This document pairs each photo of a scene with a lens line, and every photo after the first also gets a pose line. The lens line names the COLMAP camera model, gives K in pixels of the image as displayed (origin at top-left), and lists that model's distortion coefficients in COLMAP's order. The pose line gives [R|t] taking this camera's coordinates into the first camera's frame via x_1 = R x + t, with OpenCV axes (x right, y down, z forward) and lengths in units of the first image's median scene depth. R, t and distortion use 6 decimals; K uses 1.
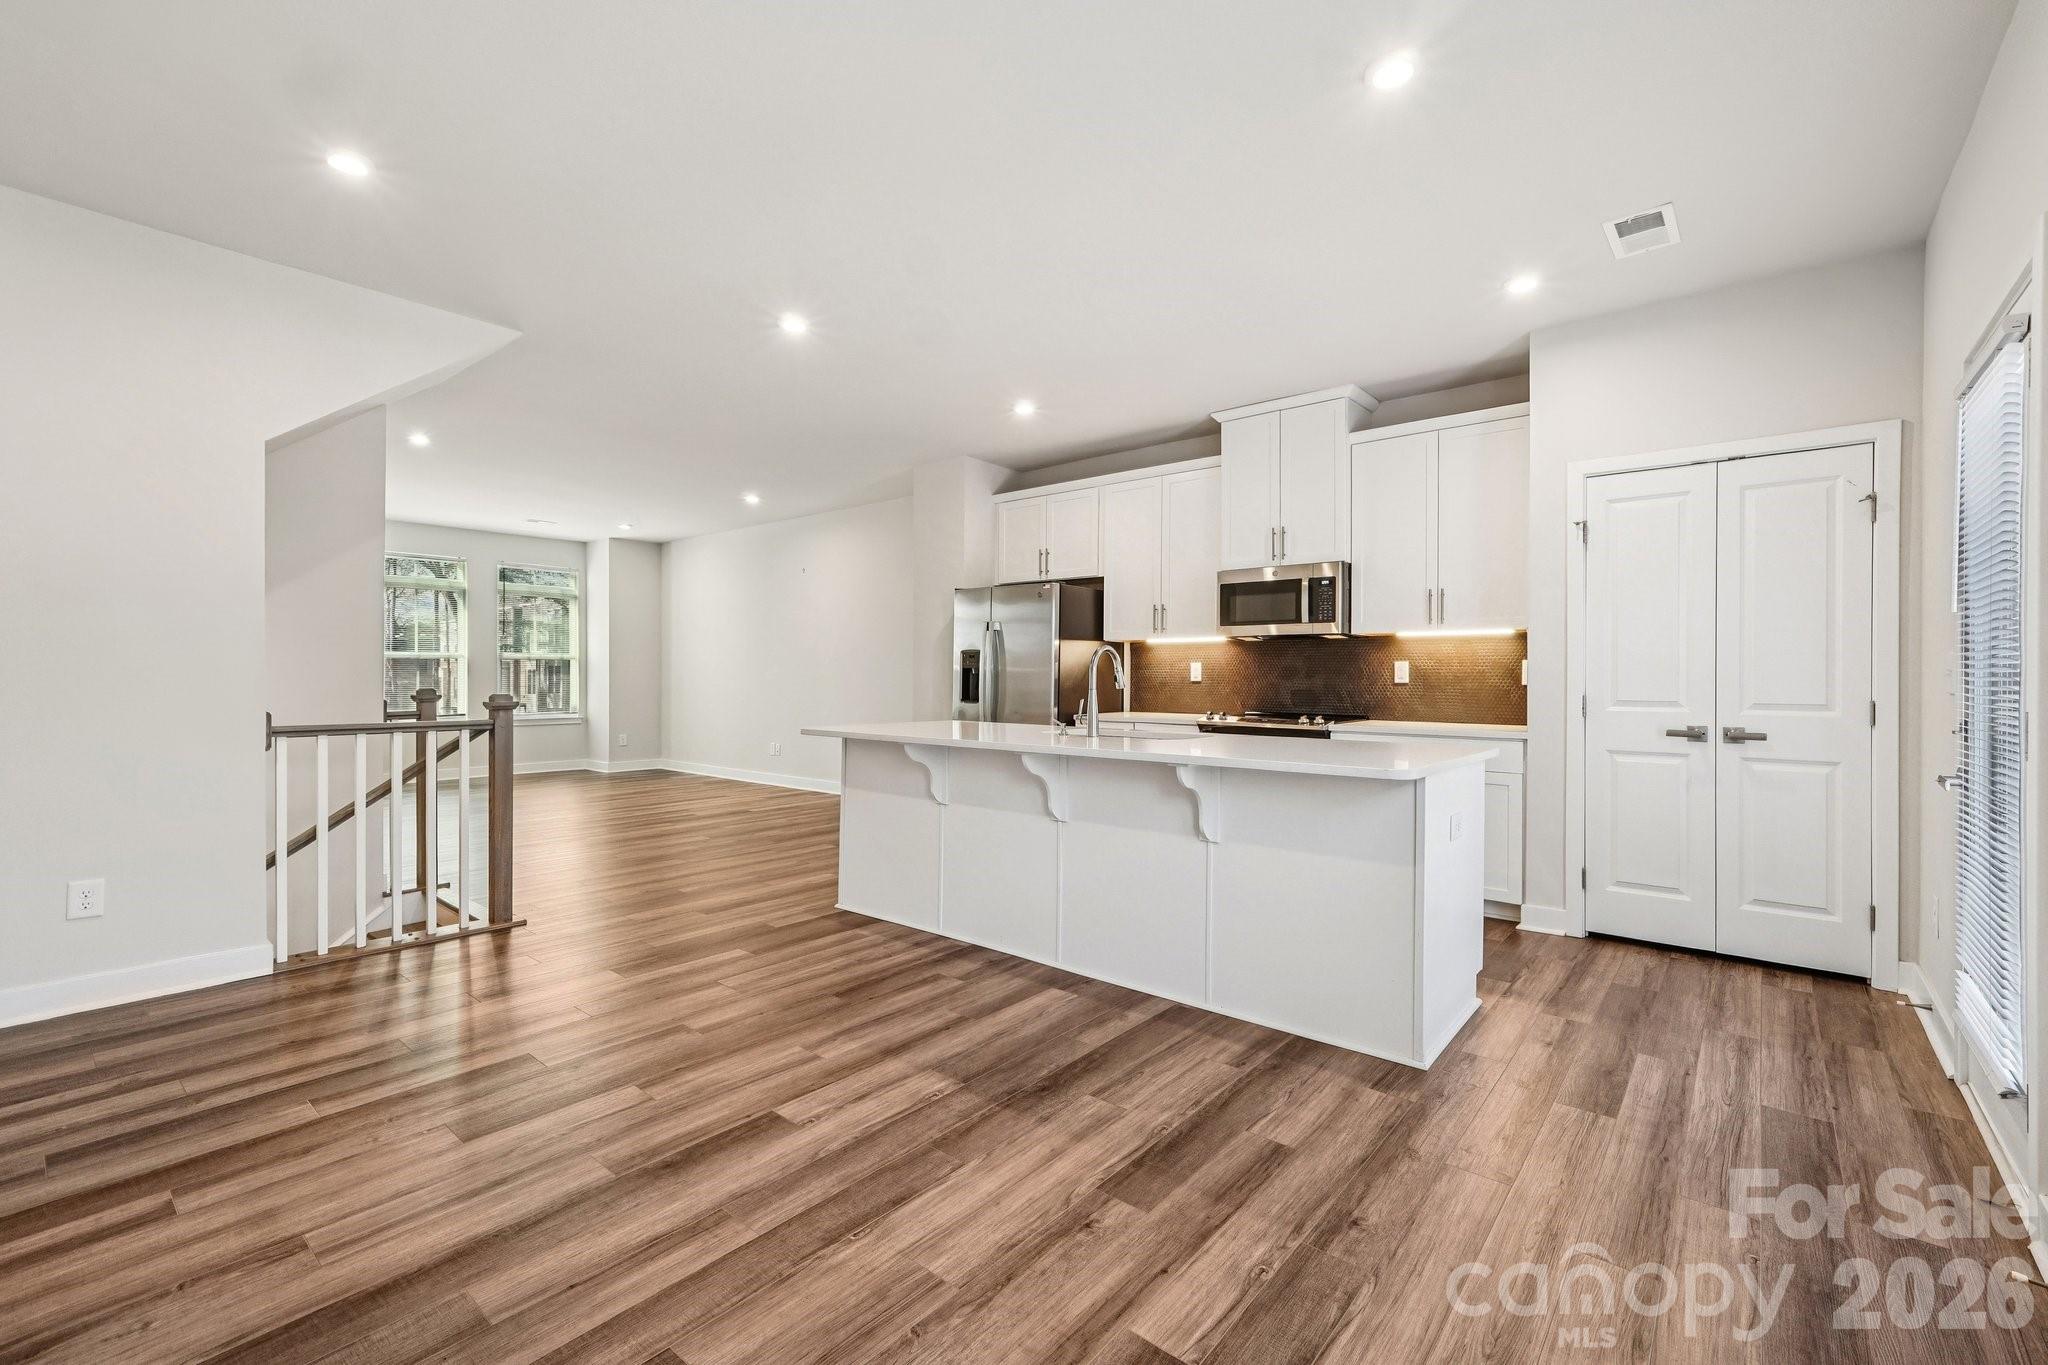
lens RADIAL K [[871.0, 0, 1030.6], [0, 871.0, 681.2], [0, 0, 1]] dist [-0.011243, 0.002730]
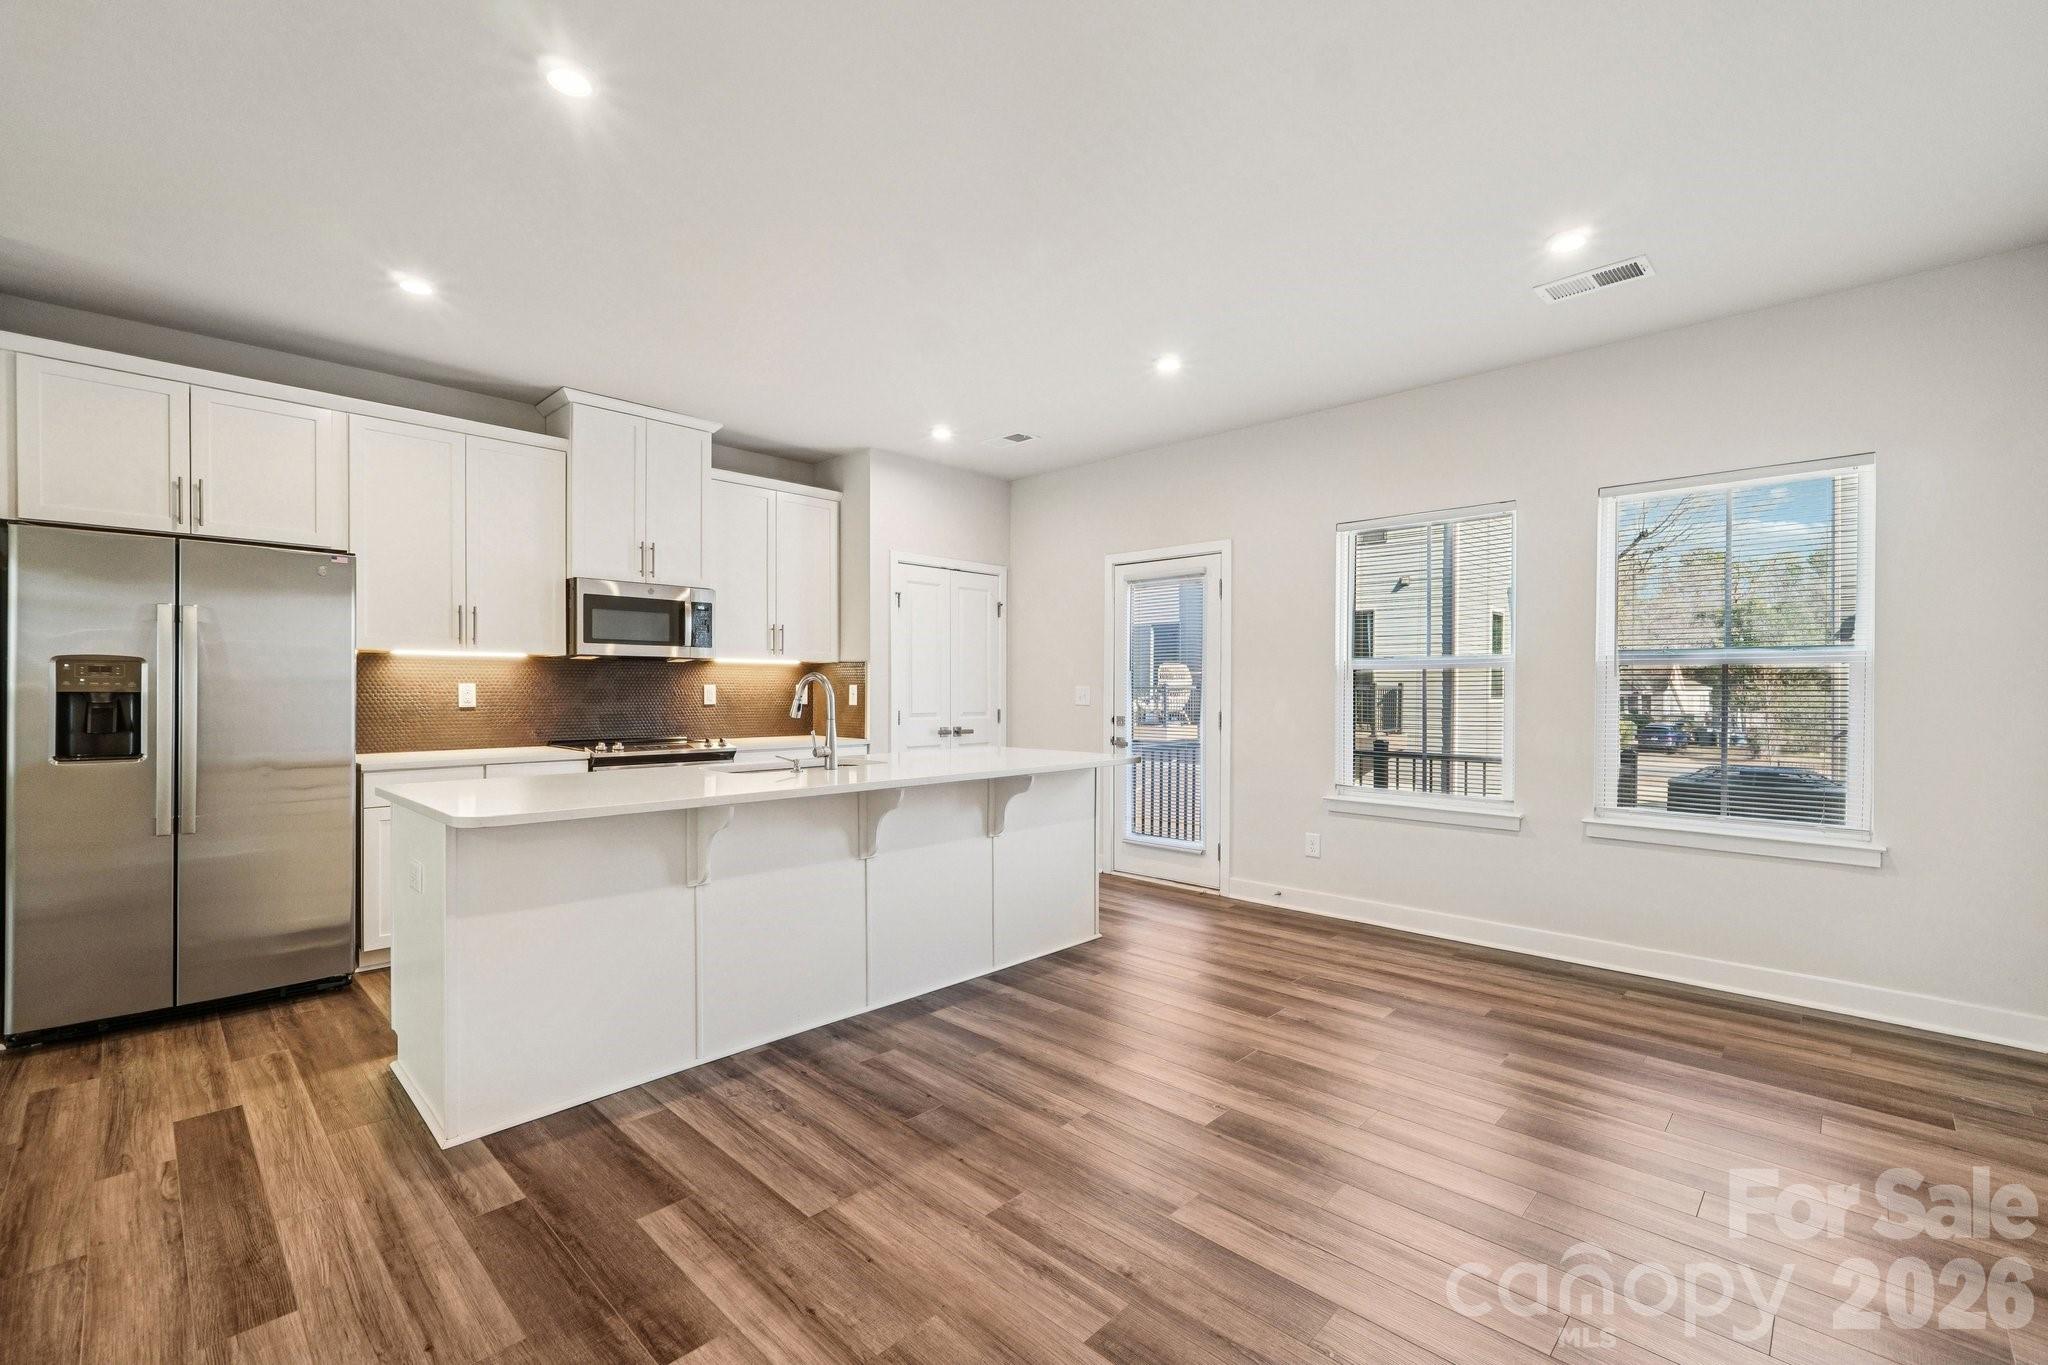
lens RADIAL K [[871.0, 0, 1027.6], [0, 871.0, 674.3], [0, 0, 1]] dist [-0.011243, 0.002730]
pose [[0.066797, 0.020113, 0.997564, -0.713514], [0.011854, 0.999710, -0.020950, -0.010113], [-0.997696, 0.013225, 0.066540, 0.602468]]
